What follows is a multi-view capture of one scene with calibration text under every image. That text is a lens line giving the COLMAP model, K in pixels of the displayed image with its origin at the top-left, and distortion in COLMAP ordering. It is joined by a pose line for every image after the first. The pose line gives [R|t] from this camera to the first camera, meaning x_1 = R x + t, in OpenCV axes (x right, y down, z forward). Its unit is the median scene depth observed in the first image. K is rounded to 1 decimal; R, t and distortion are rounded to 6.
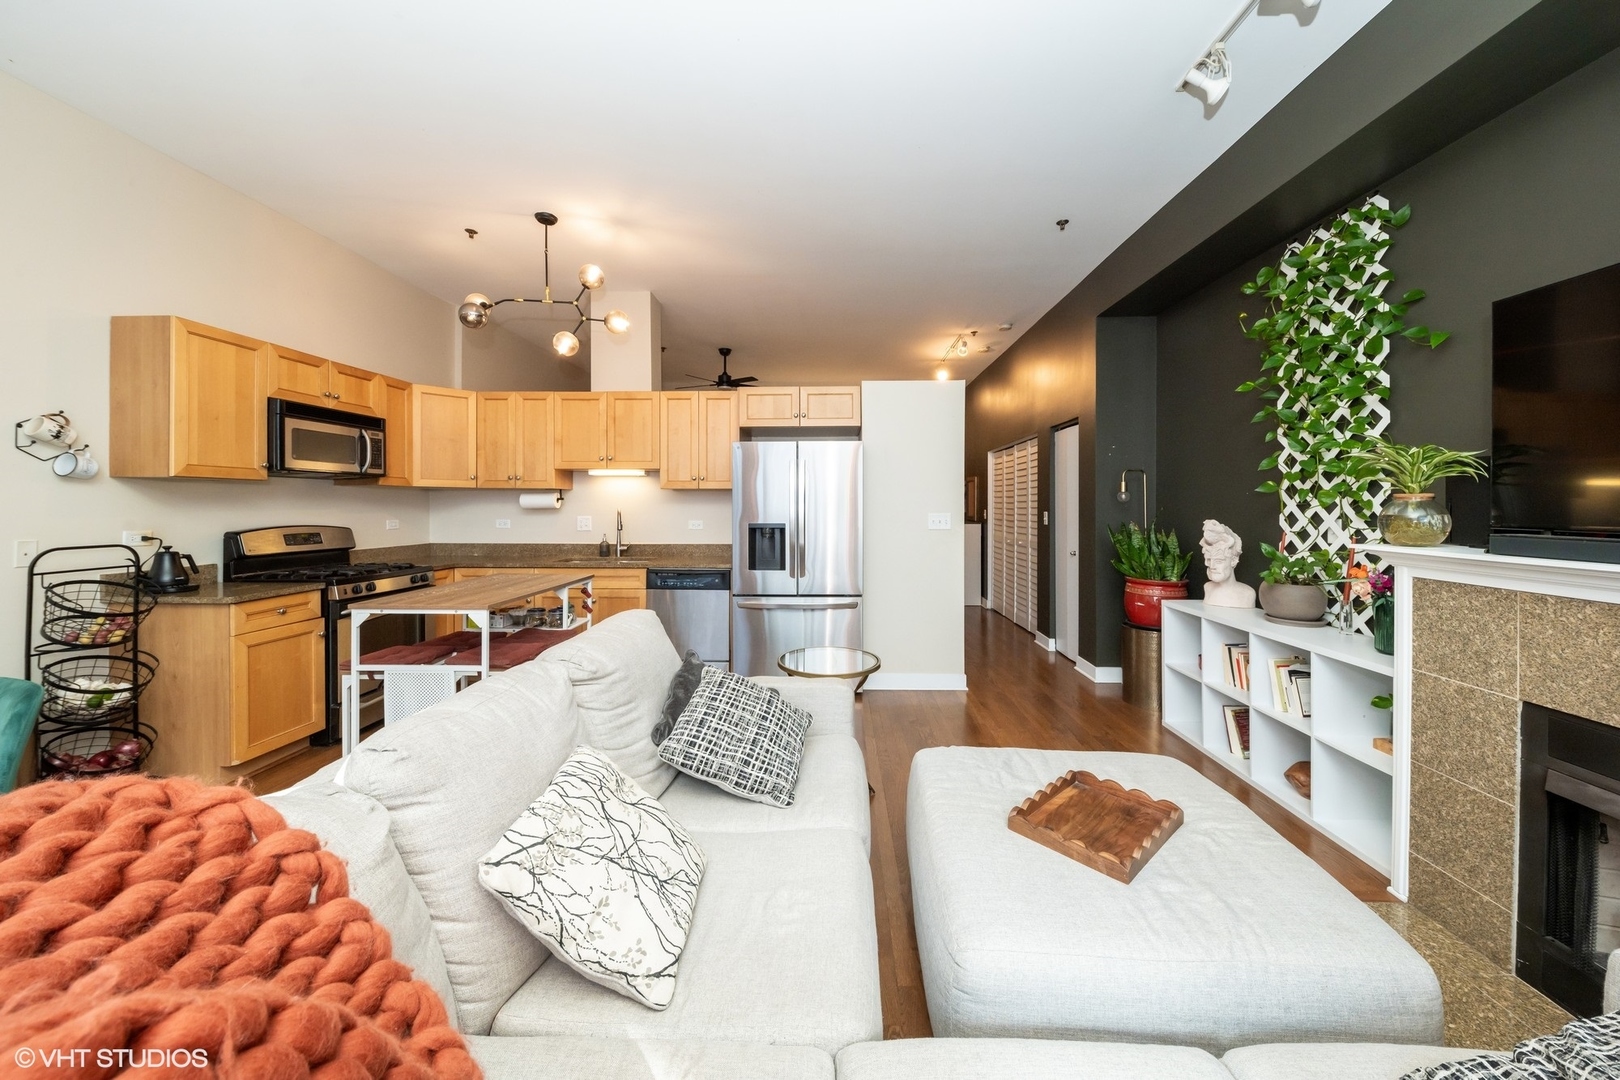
lens RADIAL K [[577.2, 0, 831.7], [0, 577.2, 512.7], [0, 0, 1]] dist [0.000662, 0.000024]
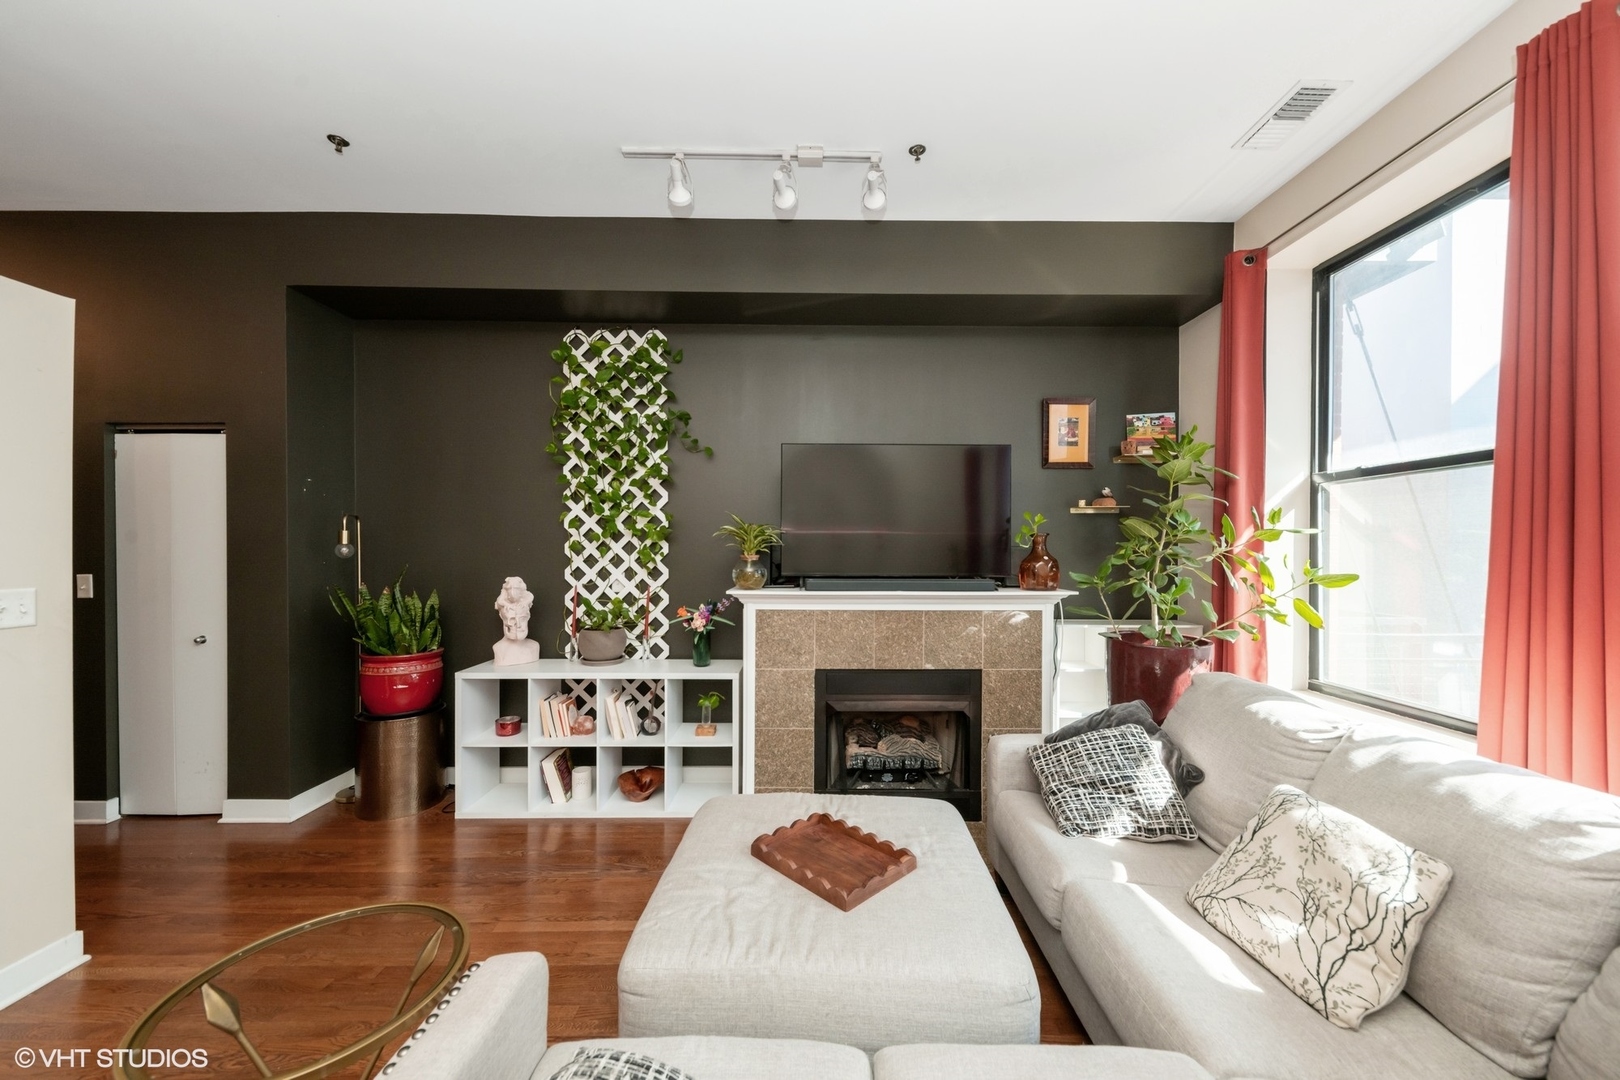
lens RADIAL K [[578.6, 0, 817.6], [0, 578.6, 556.4], [0, 0, 1]] dist [0.012592, -0.006977]
pose [[-0.039421, -0.012711, 0.999142, -0.367348], [0.008967, 0.999874, 0.013074, -0.034039], [-0.999182, 0.009475, -0.039302, 0.597164]]
